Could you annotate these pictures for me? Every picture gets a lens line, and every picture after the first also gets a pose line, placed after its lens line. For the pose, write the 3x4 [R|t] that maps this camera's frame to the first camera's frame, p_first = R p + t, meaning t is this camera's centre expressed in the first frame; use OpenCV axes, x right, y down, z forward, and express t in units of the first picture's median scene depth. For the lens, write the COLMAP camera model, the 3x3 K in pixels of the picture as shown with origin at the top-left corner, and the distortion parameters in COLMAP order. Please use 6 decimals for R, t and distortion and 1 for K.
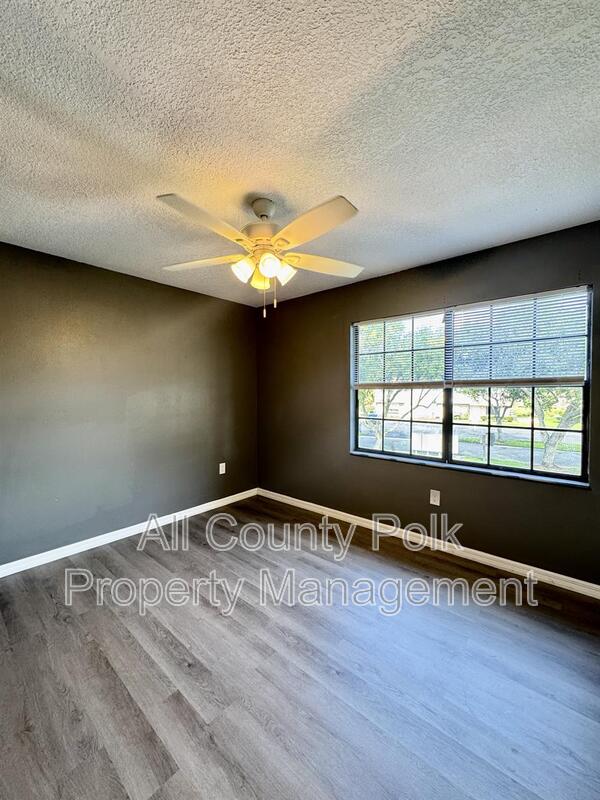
lens RADIAL K [[320.5, 0, 299.2], [0, 320.5, 396.7], [0, 0, 1]] dist [0.000949, -0.006310]
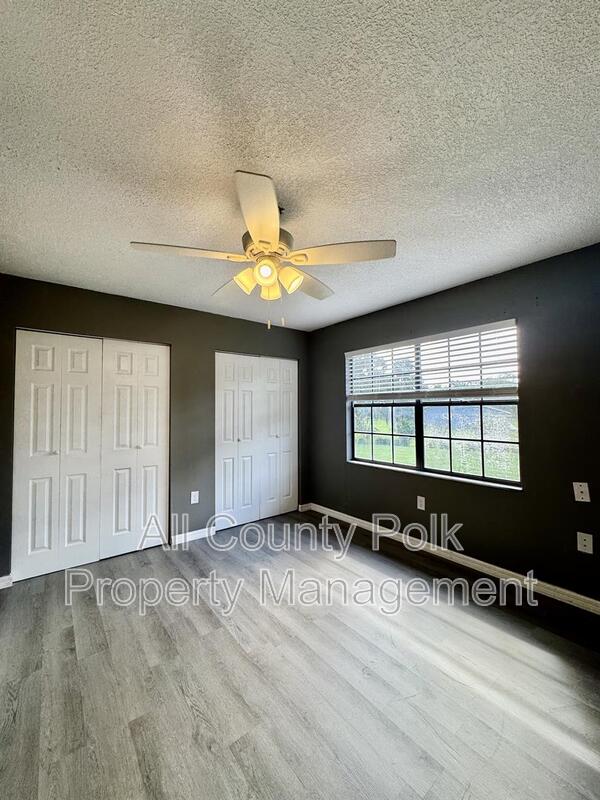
lens RADIAL K [[318.7, 0, 300.0], [0, 318.7, 400.0], [0, 0, 1]] dist [-0.011251, 0.002764]
pose [[0.982129, -0.010246, -0.187928, 0.255540], [0.001503, 0.998912, -0.046603, 0.003351], [0.188201, 0.045488, 0.981077, -0.229693]]
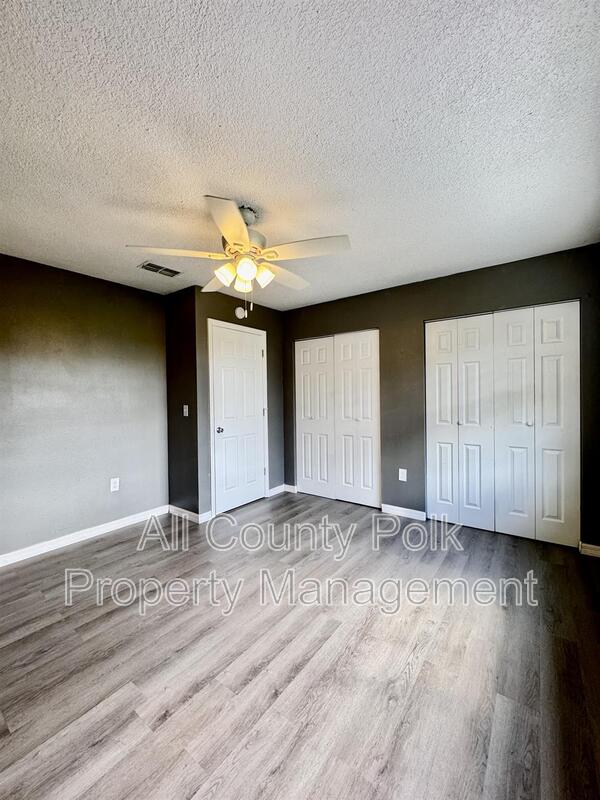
lens RADIAL K [[322.2, 0, 301.0], [0, 322.2, 397.2], [0, 0, 1]] dist [0.000050, -0.000105]
pose [[0.076318, 0.002179, -0.997081, 0.831779], [-0.001370, 0.999997, 0.002081, 0.018861], [0.997083, 0.001208, 0.076321, 0.430165]]
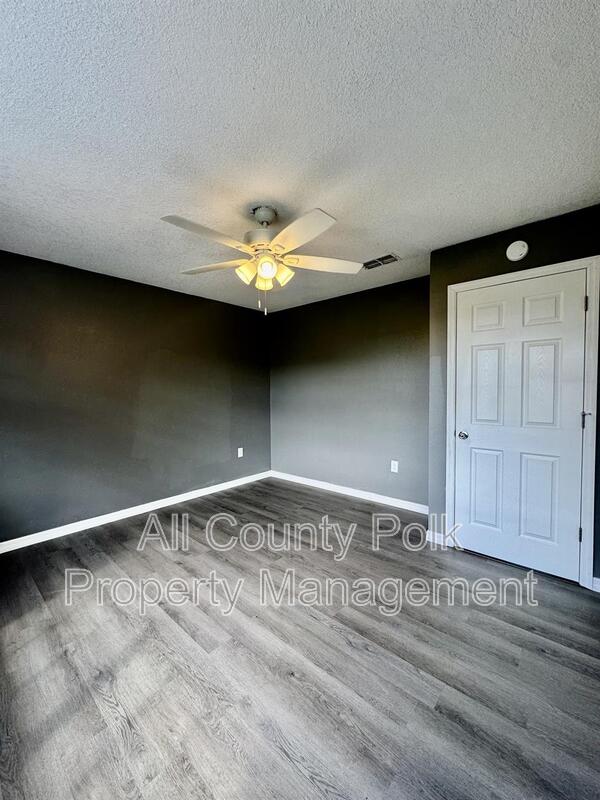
lens RADIAL K [[318.7, 0, 300.0], [0, 318.7, 400.0], [0, 0, 1]] dist [-0.011251, 0.002764]
pose [[-0.999919, 0.009789, 0.008128, -0.002709], [0.010196, 0.998613, 0.051653, -0.001053], [-0.007611, 0.051732, -0.998632, 1.116384]]
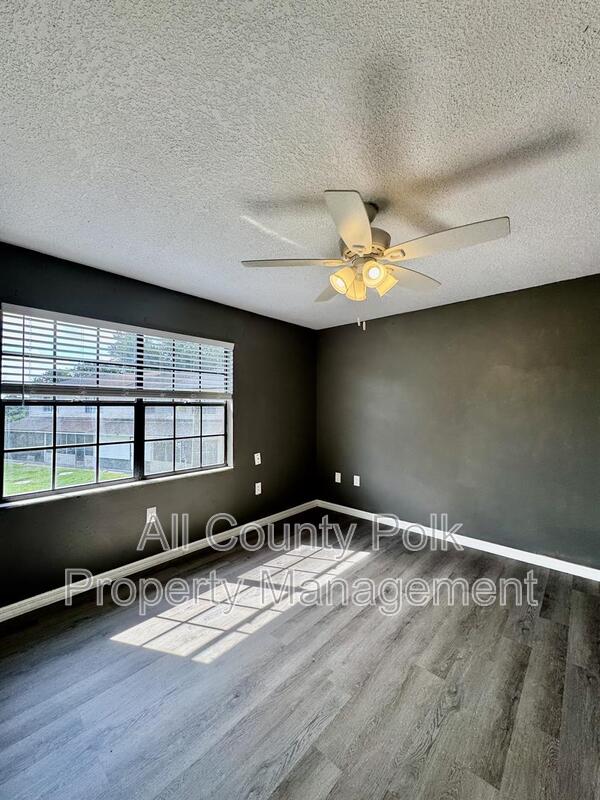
lens RADIAL K [[317.3, 0, 300.0], [0, 317.3, 400.0], [0, 0, 1]] dist [0.015359, -0.007715]
pose [[0.018723, 0.032077, 0.999310, -0.547715], [0.018699, 0.999299, -0.032427, -0.004441], [-0.999650, 0.019293, 0.018110, 0.477027]]
